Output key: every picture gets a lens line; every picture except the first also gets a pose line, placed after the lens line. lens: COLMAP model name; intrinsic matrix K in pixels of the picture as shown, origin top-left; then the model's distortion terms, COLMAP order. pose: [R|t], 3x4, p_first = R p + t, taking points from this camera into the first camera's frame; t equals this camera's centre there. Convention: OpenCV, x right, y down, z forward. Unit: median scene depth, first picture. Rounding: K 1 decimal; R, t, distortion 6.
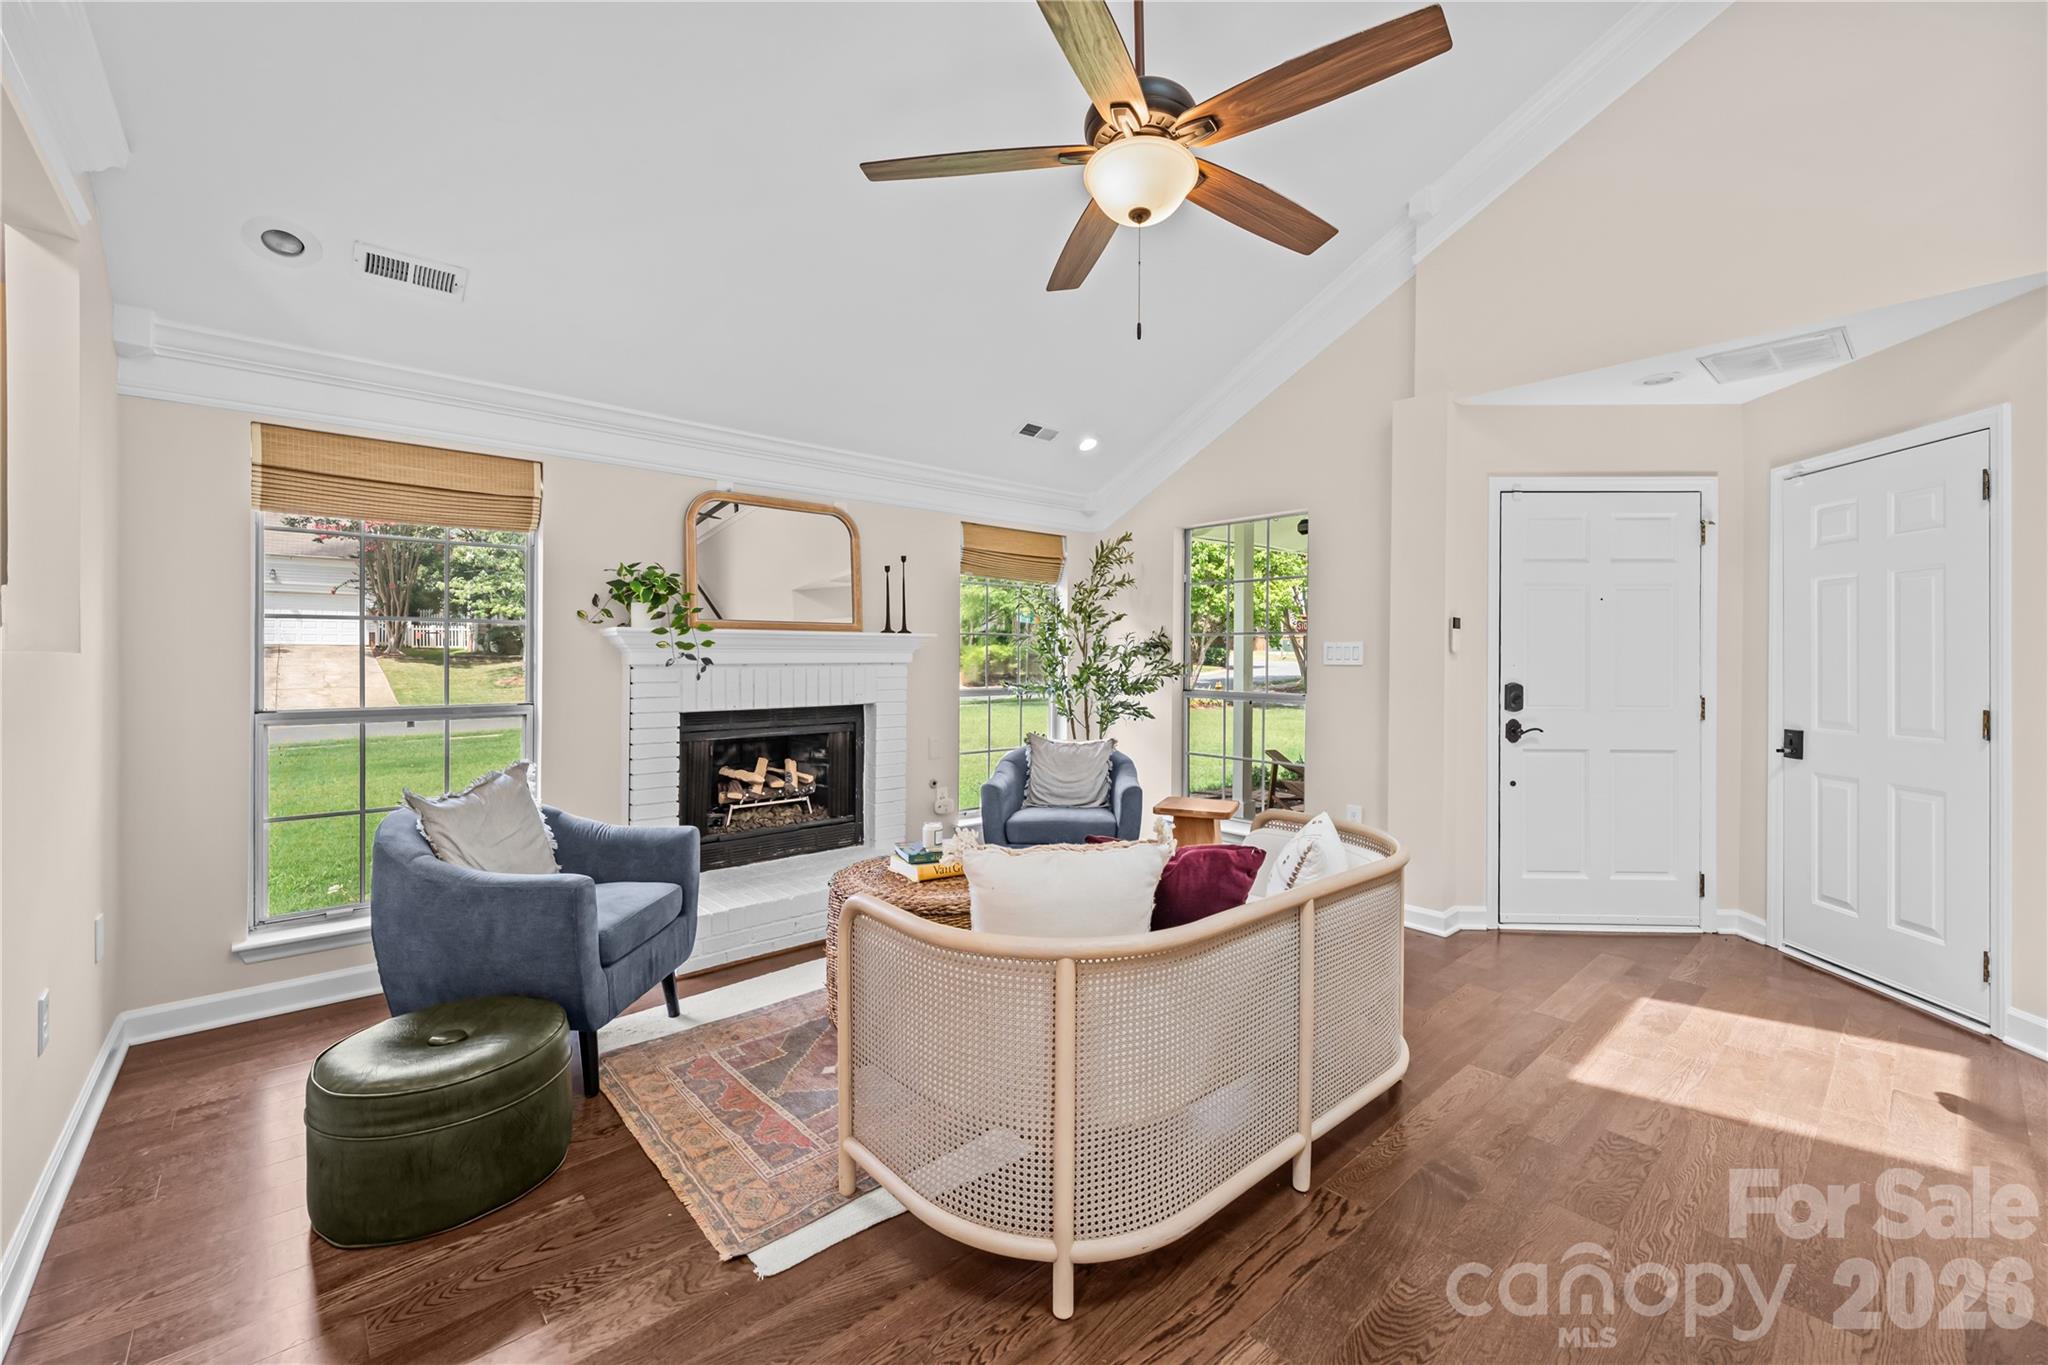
lens RADIAL K [[834.5, 0, 1019.9], [0, 834.5, 659.4], [0, 0, 1]] dist [0.003835, -0.002321]
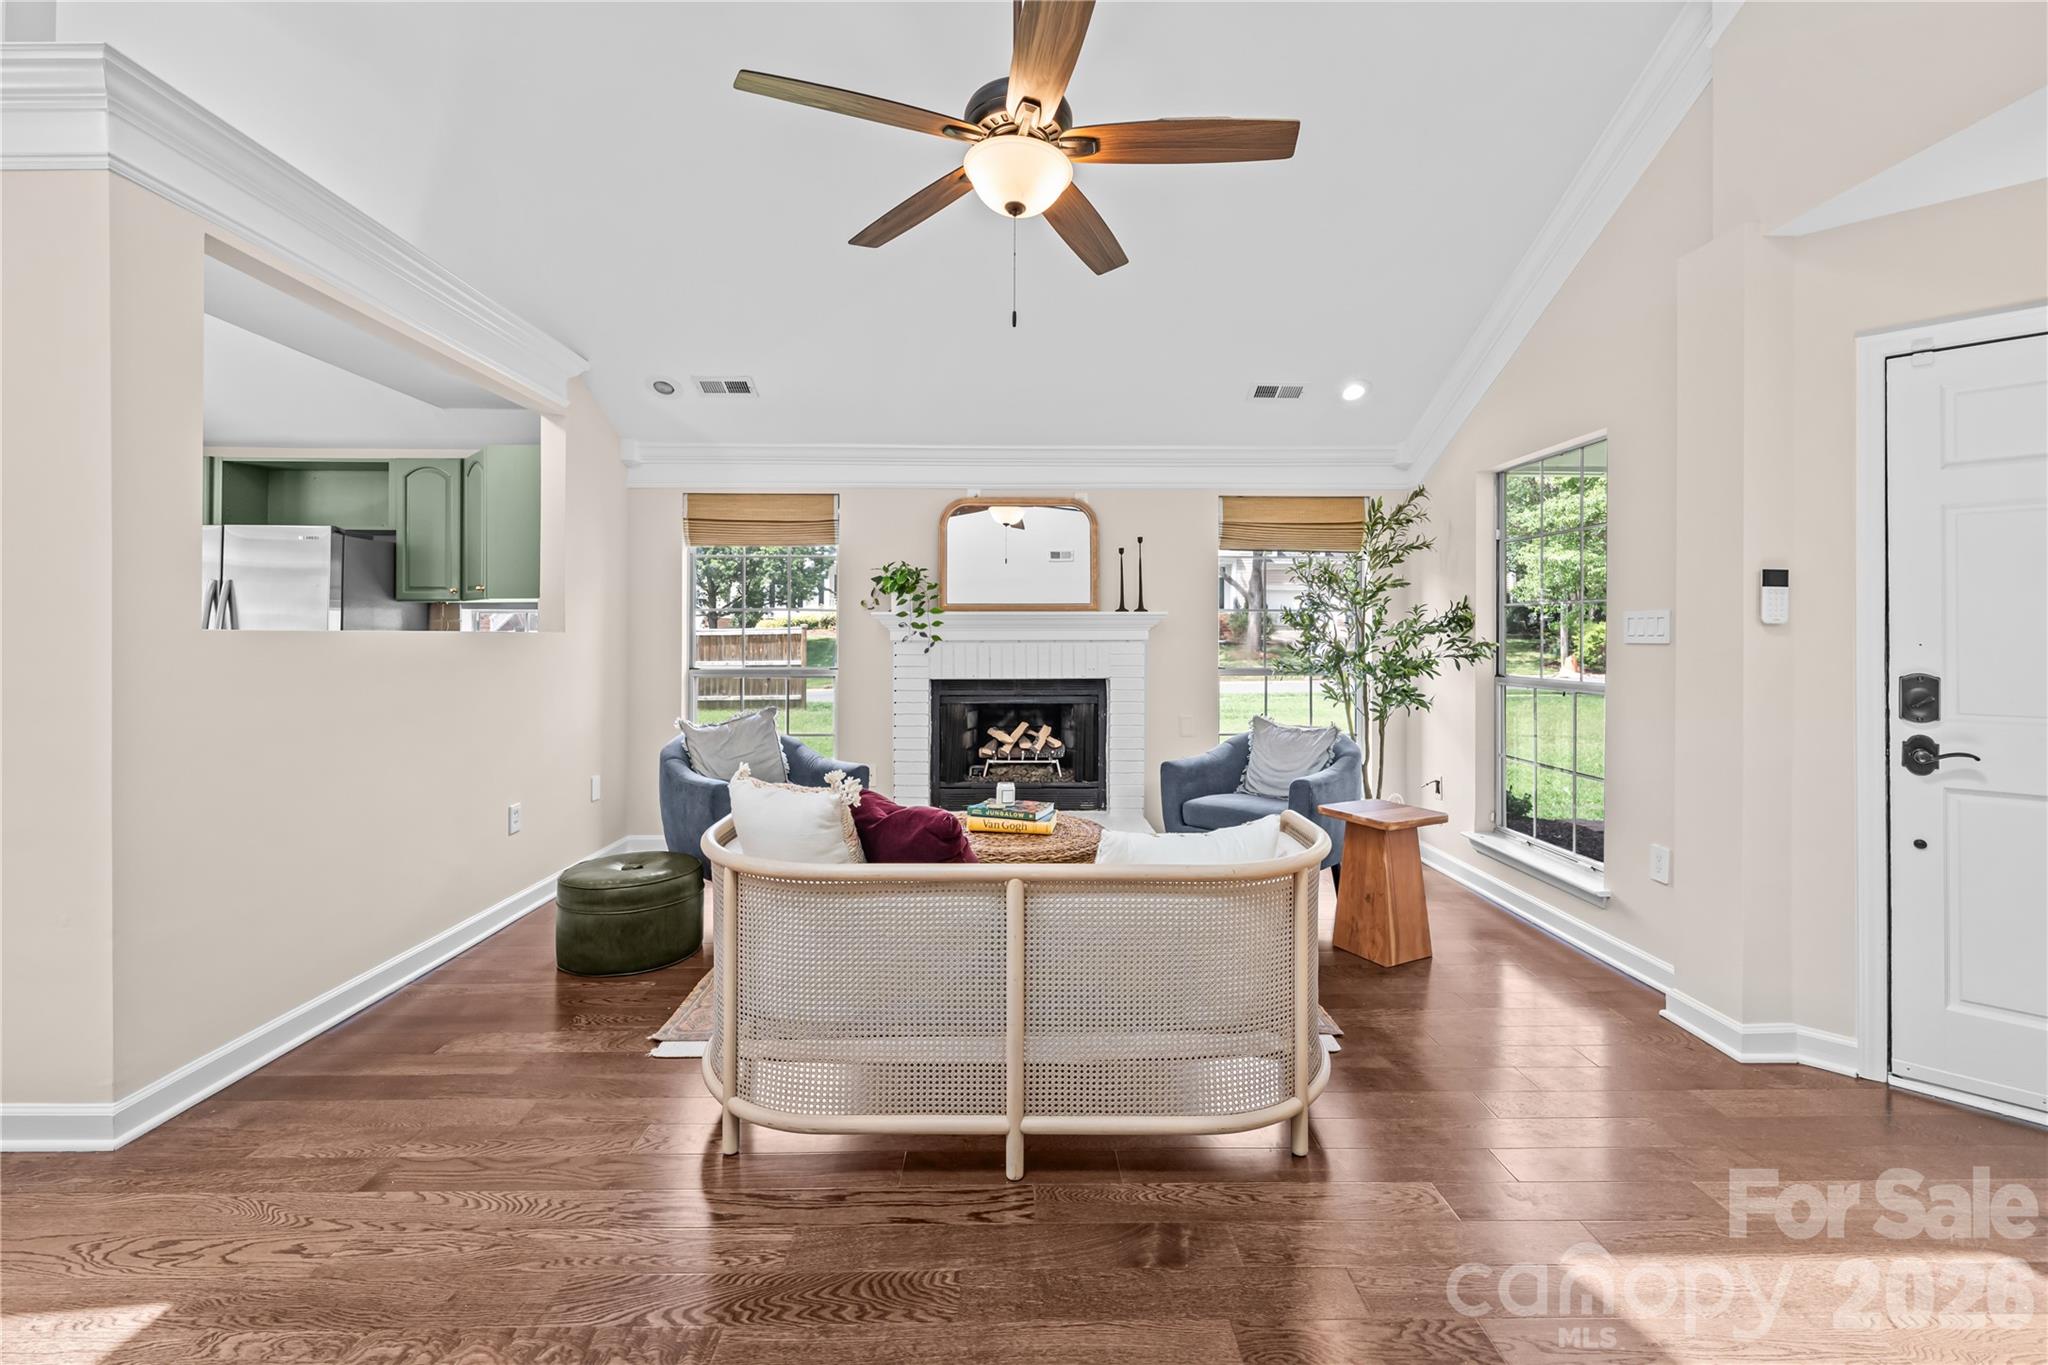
lens RADIAL K [[834.5, 0, 1013.1], [0, 834.5, 631.3], [0, 0, 1]] dist [0.003835, -0.002321]
pose [[0.756138, -0.006081, -0.654384, 0.492754], [-0.000782, 0.999948, -0.010195, 0.004342], [0.654411, 0.008220, 0.756094, 0.130786]]
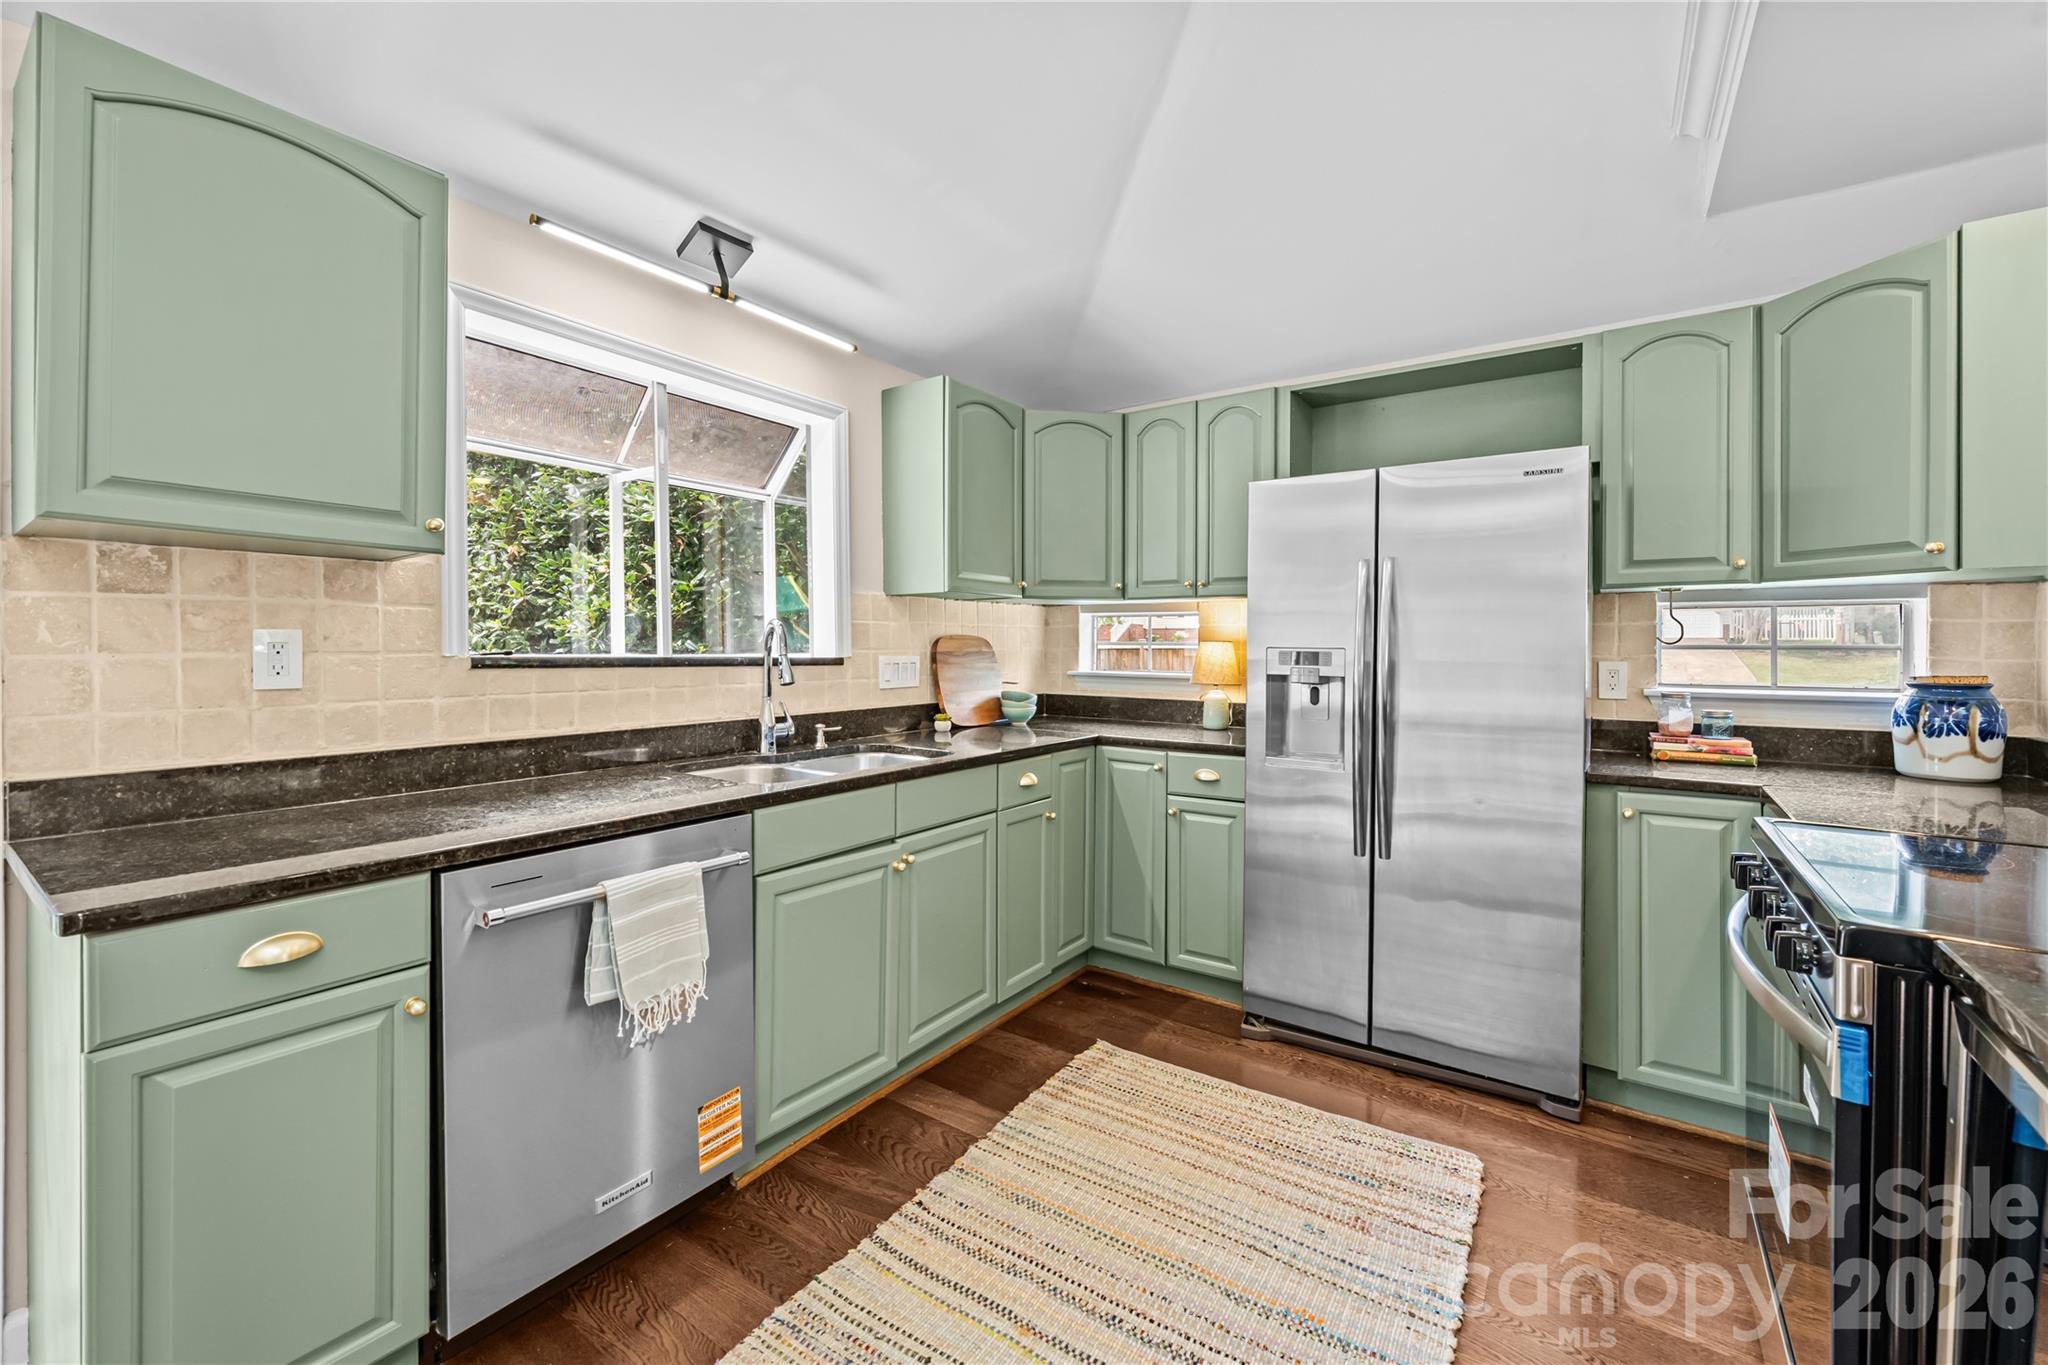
lens RADIAL K [[834.5, 0, 1035.4], [0, 834.5, 646.5], [0, 0, 1]] dist [0.003835, -0.002321]
pose [[0.241362, 0.001268, -0.970434, -0.380789], [-0.003226, 0.999995, 0.000505, -0.002602], [0.970430, 0.003009, 0.241365, -0.131455]]
